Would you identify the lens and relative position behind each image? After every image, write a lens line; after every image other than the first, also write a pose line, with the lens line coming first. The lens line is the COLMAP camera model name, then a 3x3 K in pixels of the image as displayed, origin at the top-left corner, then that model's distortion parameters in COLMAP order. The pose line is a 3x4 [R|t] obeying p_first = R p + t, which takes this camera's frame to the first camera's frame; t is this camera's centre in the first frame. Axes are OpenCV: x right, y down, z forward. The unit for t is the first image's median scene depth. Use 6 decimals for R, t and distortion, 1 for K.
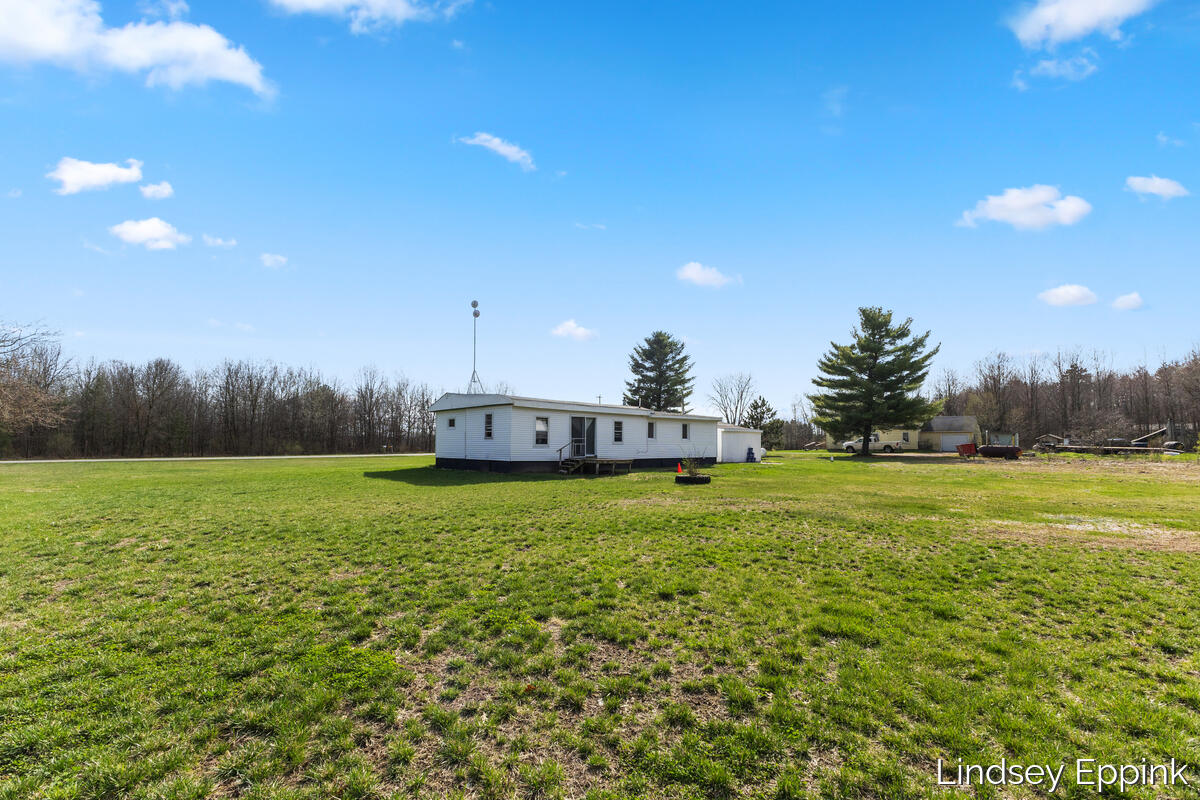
lens RADIAL K [[516.6, 0, 604.7], [0, 516.6, 420.6], [0, 0, 1]] dist [-0.000846, 0.001061]
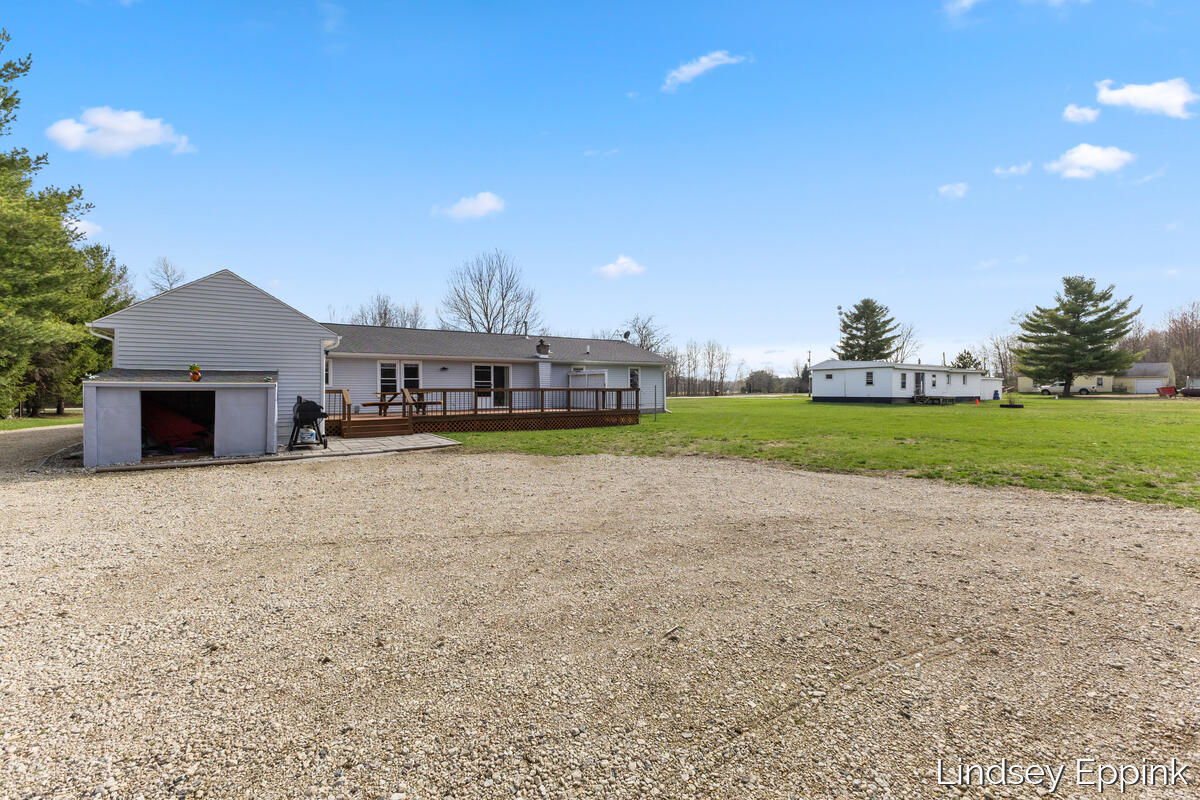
lens RADIAL K [[516.6, 0, 599.4], [0, 516.6, 392.1], [0, 0, 1]] dist [-0.000846, 0.001061]
pose [[0.982066, -0.006996, -0.188405, -0.363525], [0.015626, 0.998893, 0.044359, -0.016568], [0.187887, -0.046508, 0.981089, -0.429328]]
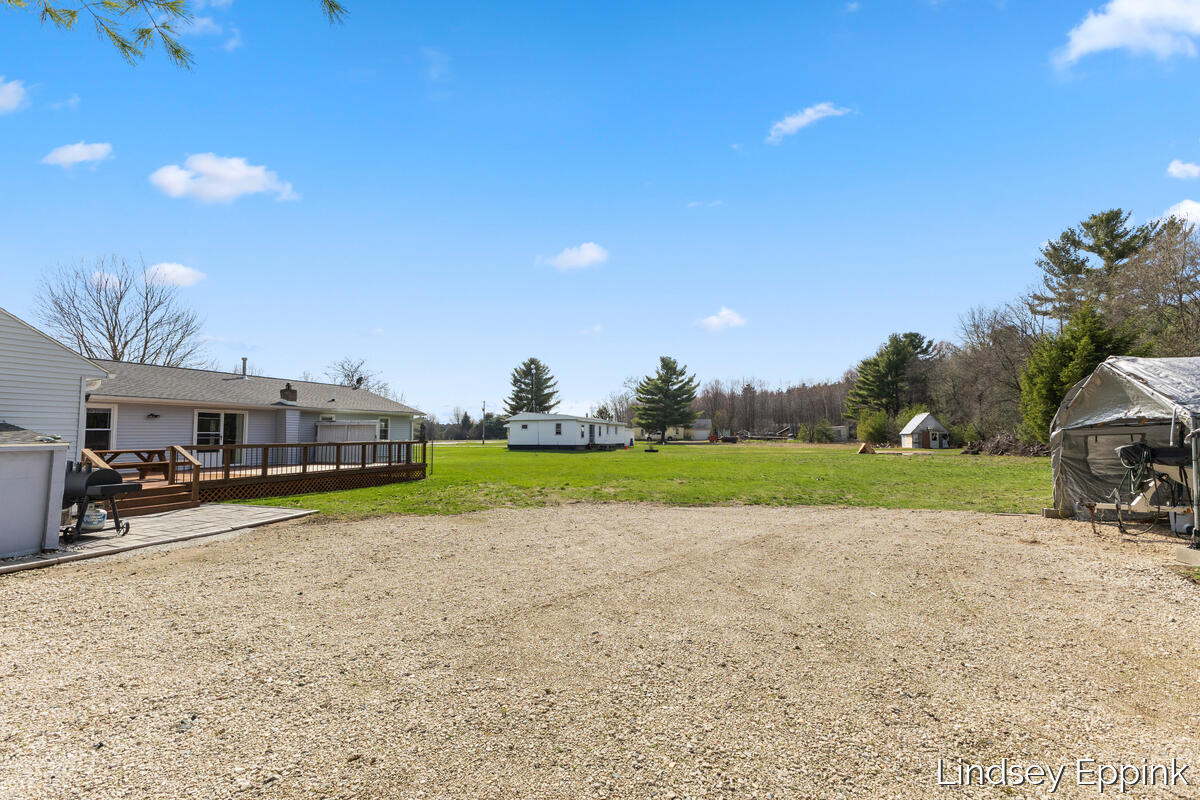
lens RADIAL K [[516.6, 0, 599.9], [0, 516.6, 407.6], [0, 0, 1]] dist [-0.000846, 0.001061]
pose [[0.890678, 0.018085, 0.454275, -0.466484], [-0.013587, 0.999821, -0.013164, -0.023320], [-0.454432, 0.005553, 0.890764, -0.441634]]
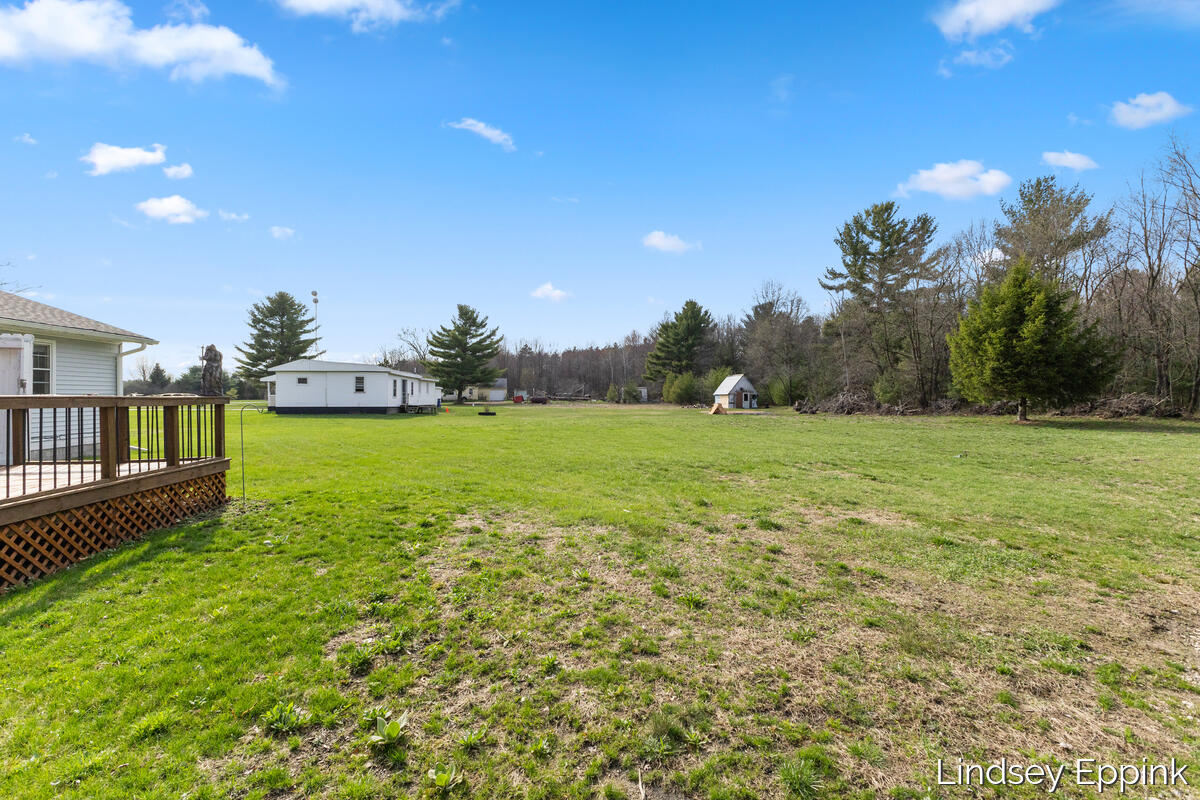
lens RADIAL K [[516.6, 0, 599.4], [0, 516.6, 397.9], [0, 0, 1]] dist [-0.000846, 0.001061]
pose [[0.590598, -0.005223, 0.806949, -0.460839], [-0.032662, 0.999005, 0.030371, -0.008632], [-0.806304, -0.044293, 0.589840, -0.208032]]
